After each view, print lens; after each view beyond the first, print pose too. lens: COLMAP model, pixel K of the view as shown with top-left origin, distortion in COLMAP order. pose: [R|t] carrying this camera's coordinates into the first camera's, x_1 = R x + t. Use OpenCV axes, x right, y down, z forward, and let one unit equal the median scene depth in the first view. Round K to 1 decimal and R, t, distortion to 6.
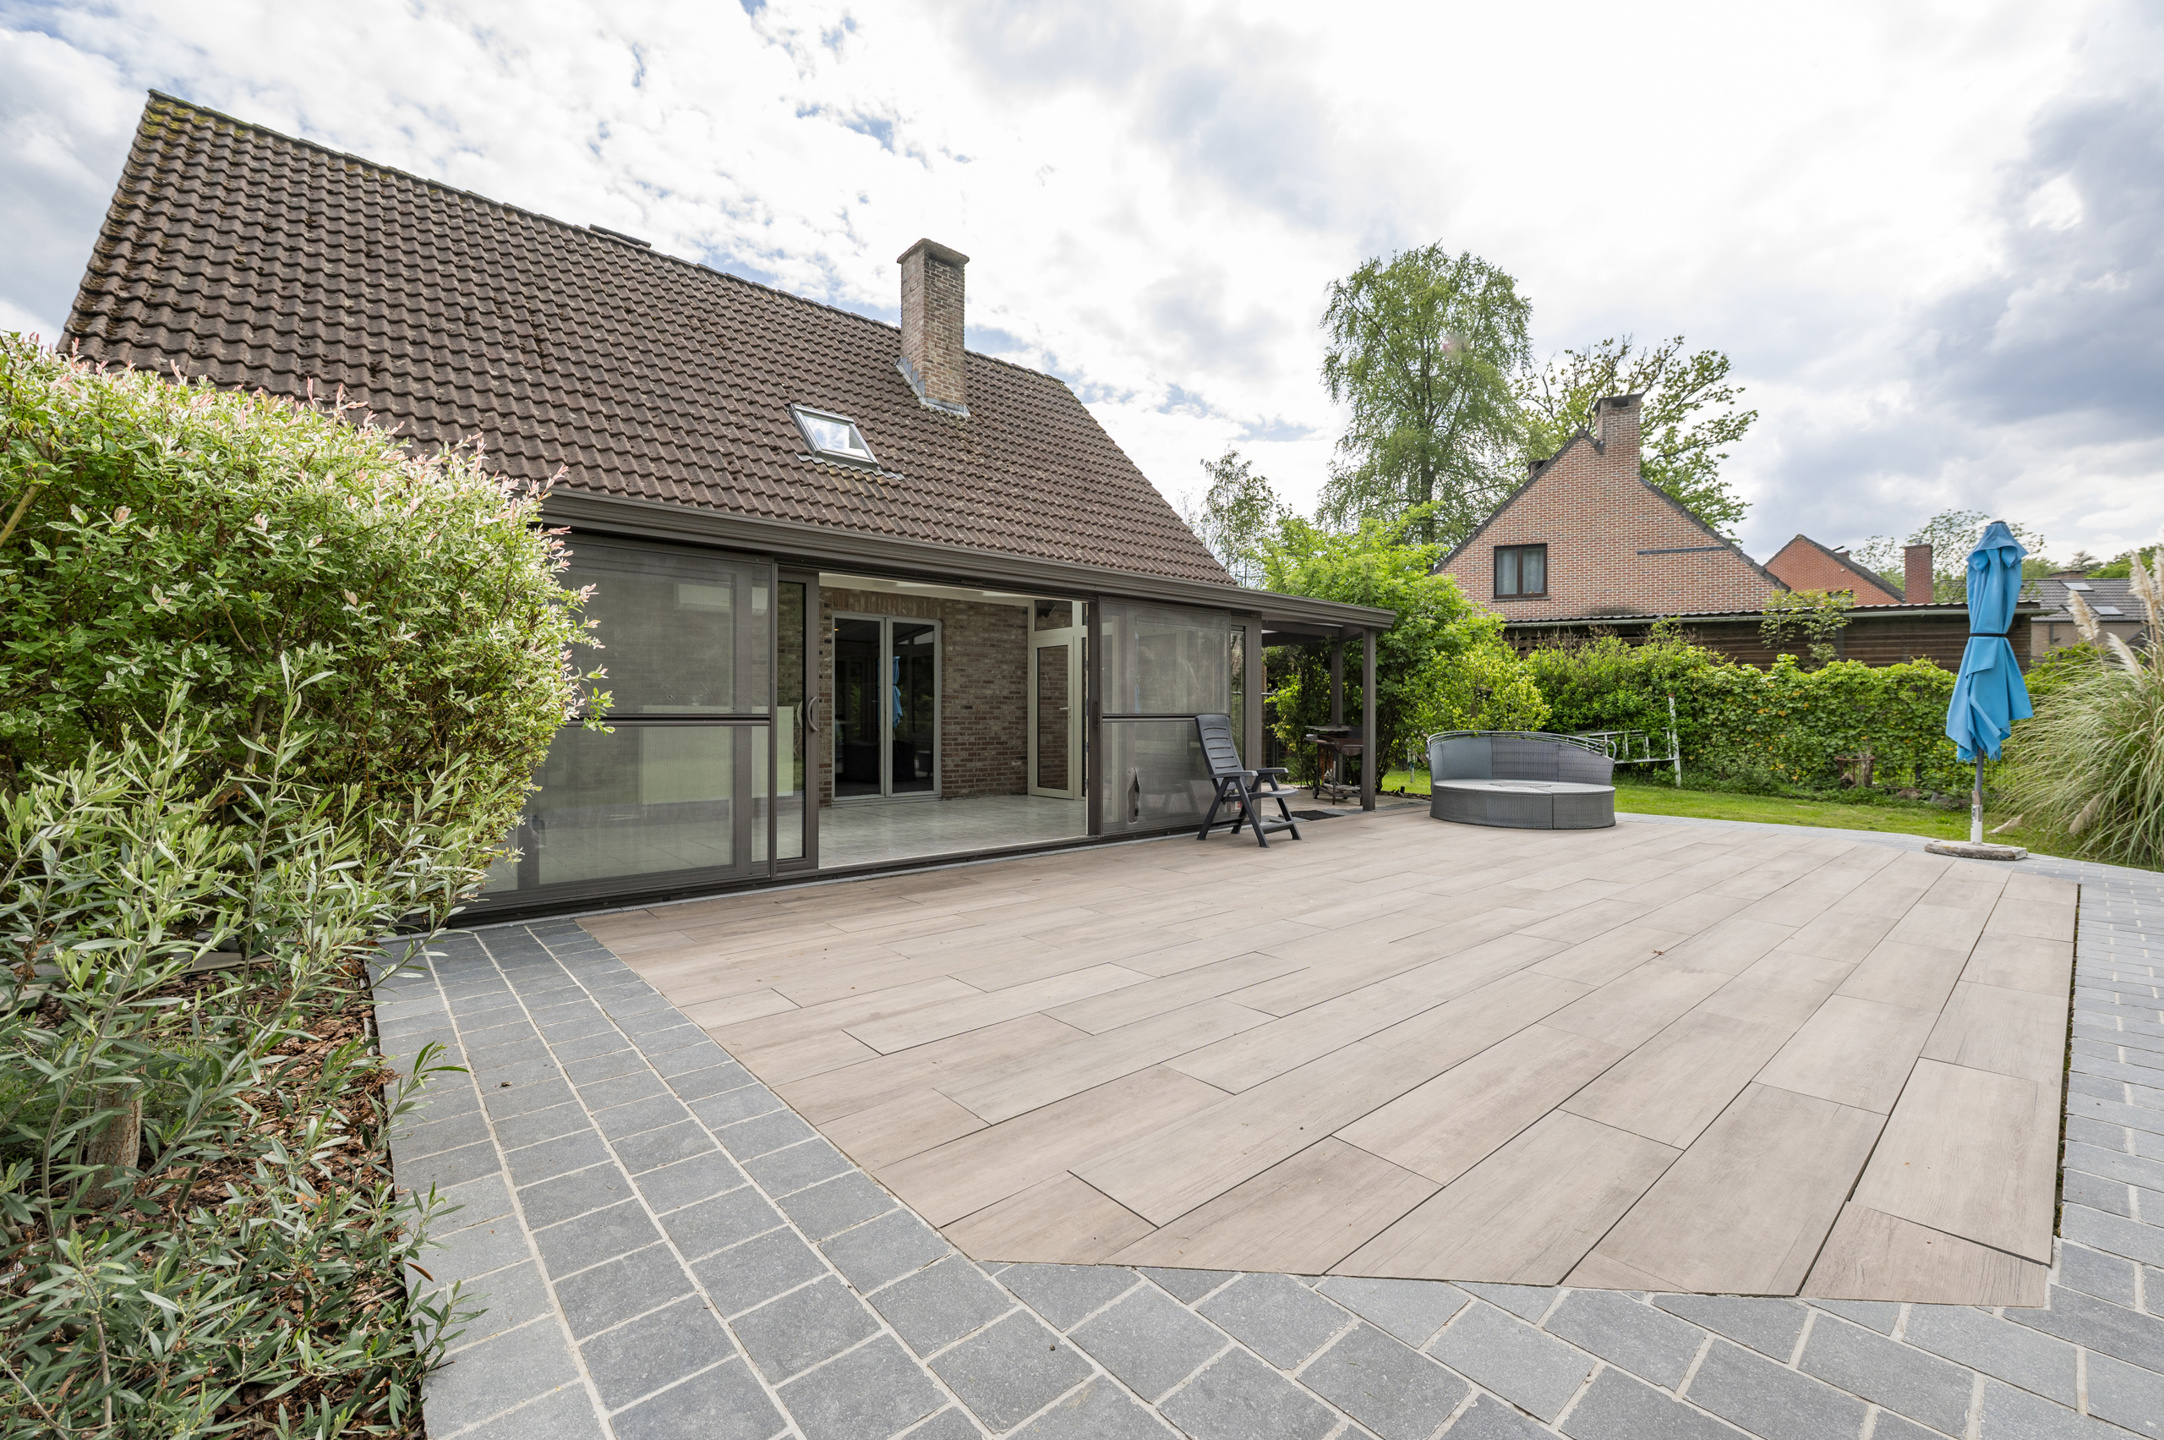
lens RADIAL K [[885.1, 0, 1082.0], [0, 885.1, 720.0], [0, 0, 1]] dist [0.010646, 0.000187]
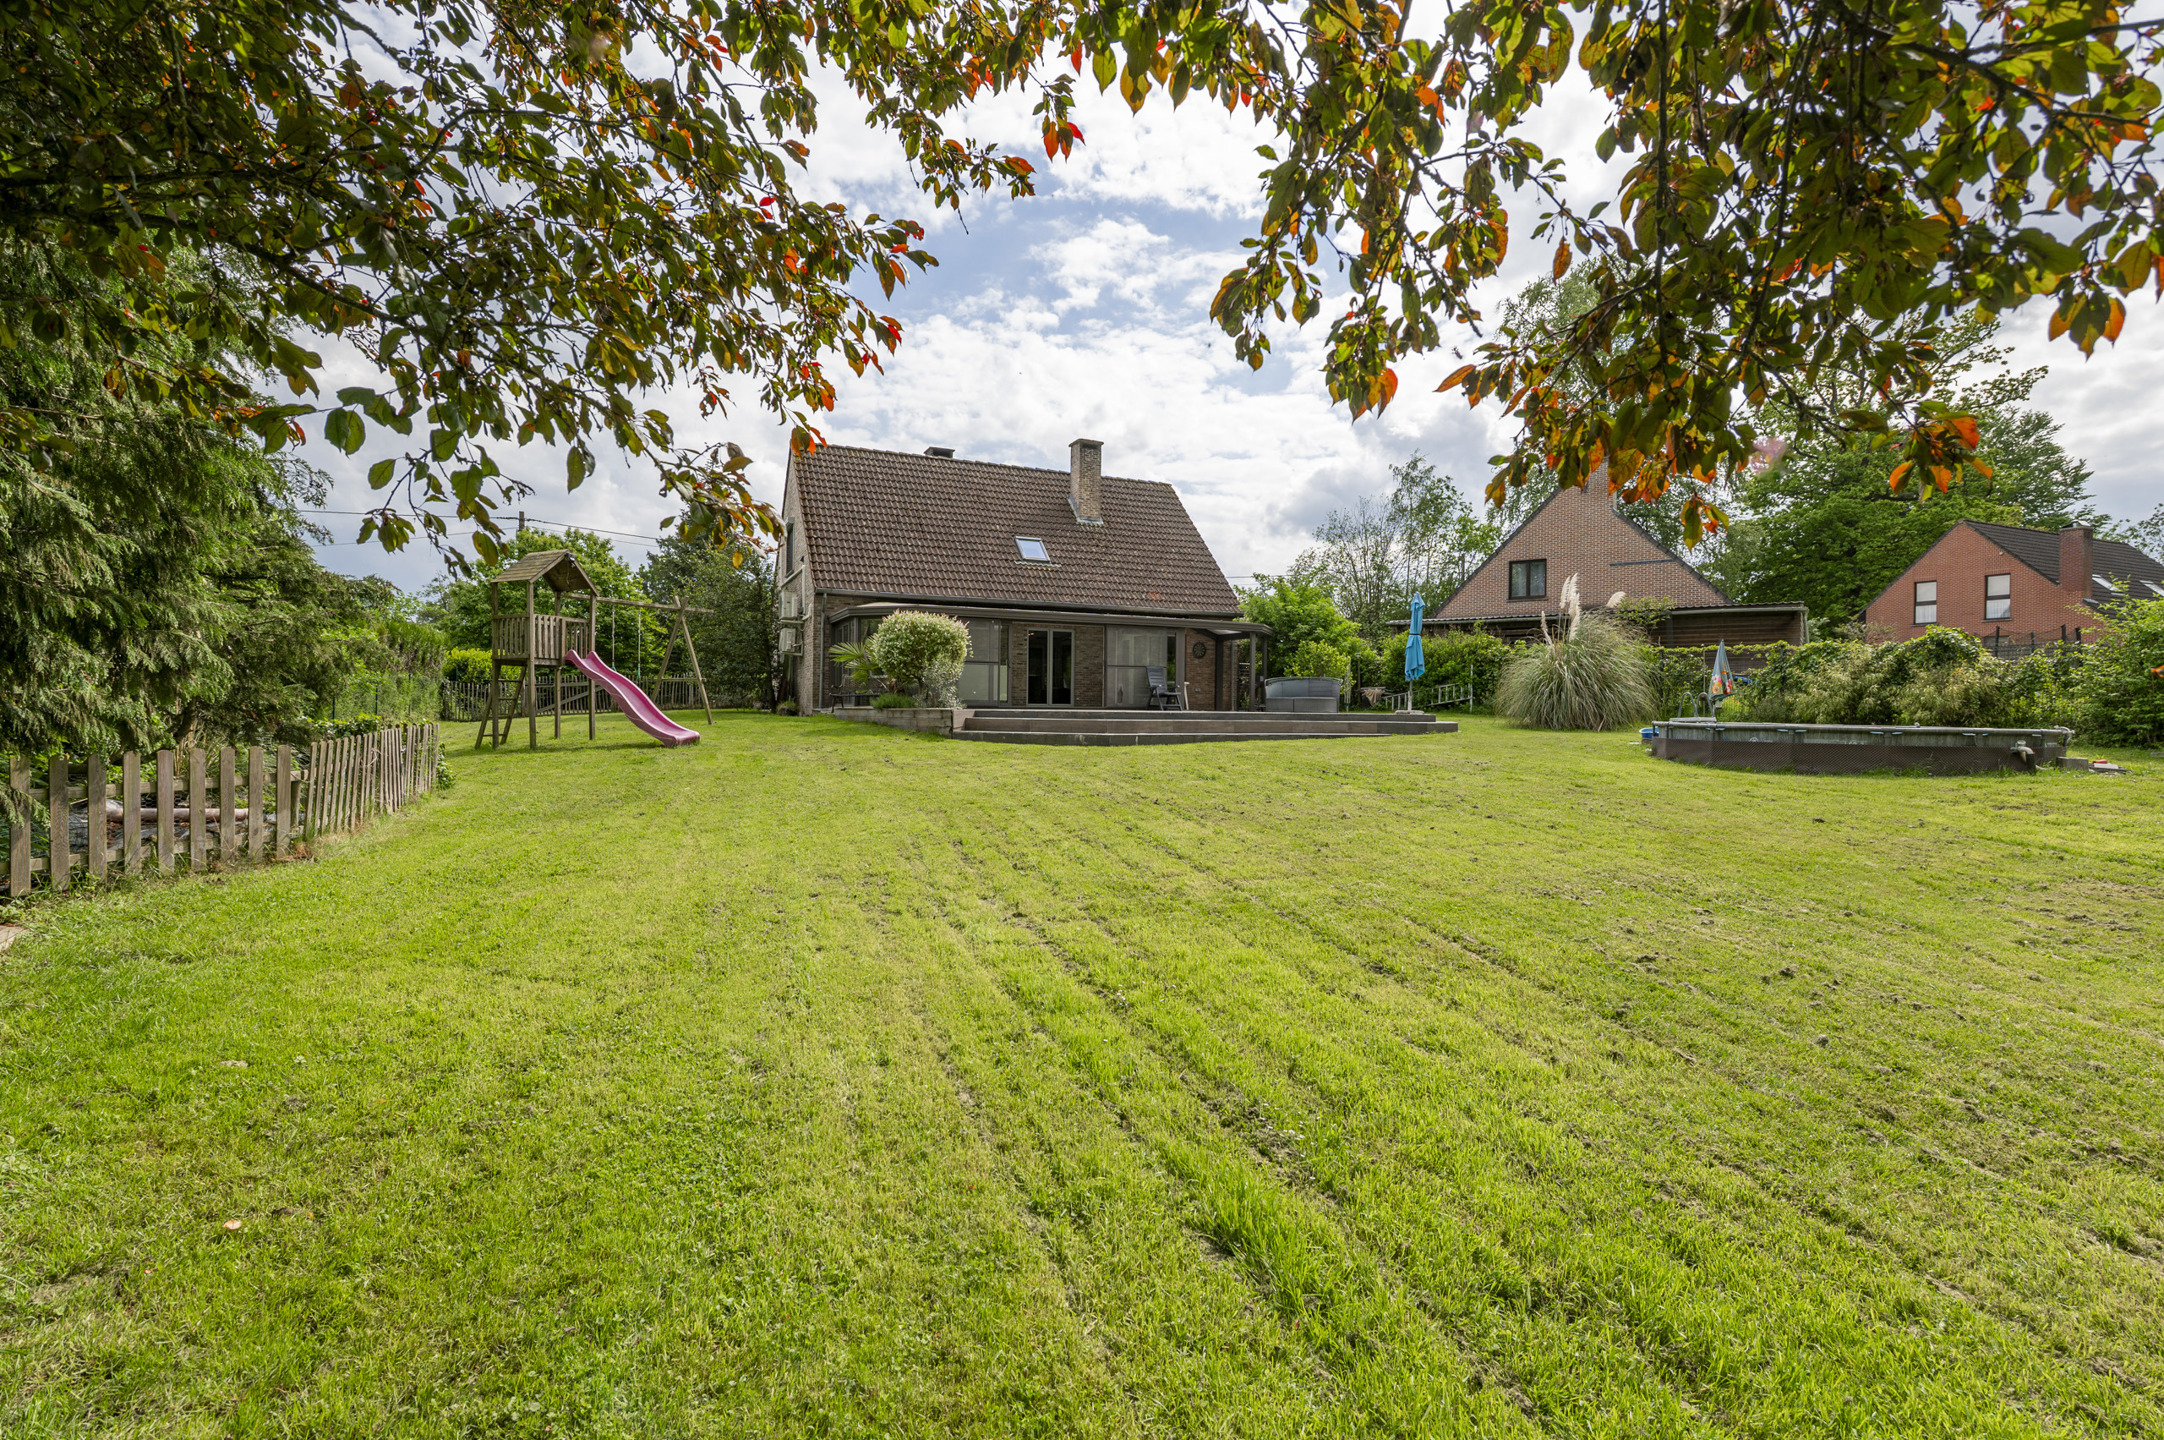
lens RADIAL K [[896.6, 0, 1076.2], [0, 896.6, 722.3], [0, 0, 1]] dist [-0.001724, -0.000166]
pose [[0.960321, 0.012669, -0.278611, 0.360669], [-0.008870, 0.999850, 0.014890, 0.067268], [0.278757, -0.011828, 0.960289, -0.892236]]
